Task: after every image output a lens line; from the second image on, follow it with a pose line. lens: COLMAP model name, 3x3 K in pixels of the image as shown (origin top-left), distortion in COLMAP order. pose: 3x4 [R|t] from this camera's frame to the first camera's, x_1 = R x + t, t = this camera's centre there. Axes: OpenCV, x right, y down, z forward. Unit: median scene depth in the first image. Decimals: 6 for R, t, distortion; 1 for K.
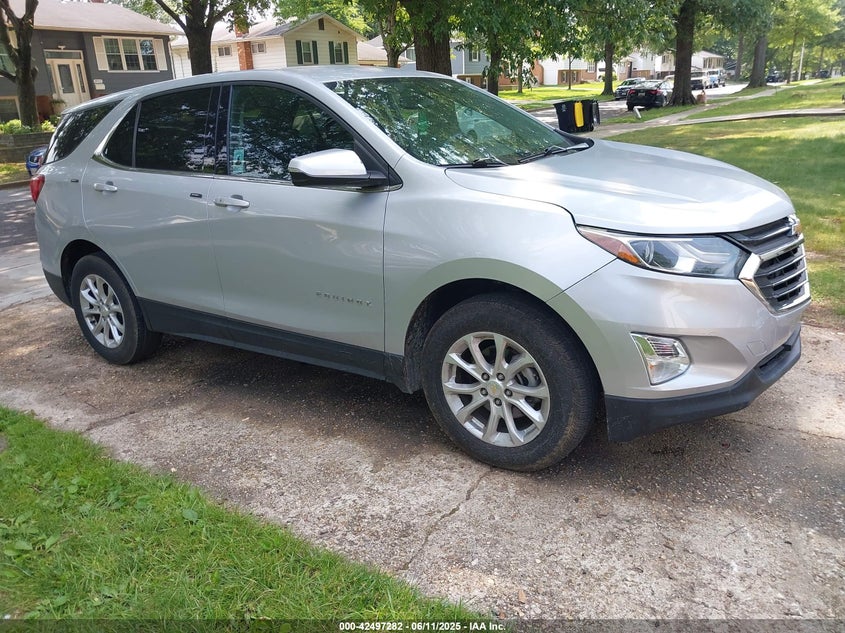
lens RADIAL K [[719.8, 0, 422.5], [0, 719.8, 316.5], [0, 0, 1]] dist [-0.006829, -0.004769]
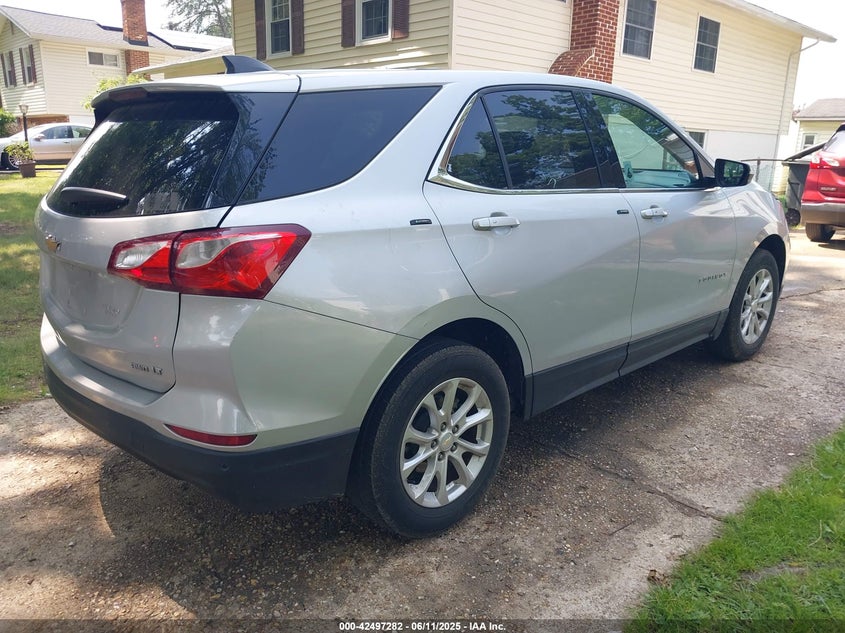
lens RADIAL K [[719.8, 0, 422.5], [0, 719.8, 316.5], [0, 0, 1]] dist [-0.006829, -0.004769]
pose [[0.140987, -0.184544, 0.972659, -1.241968], [0.263517, 0.954025, 0.142812, -0.240640], [-0.954296, 0.236177, 0.183135, 1.120504]]
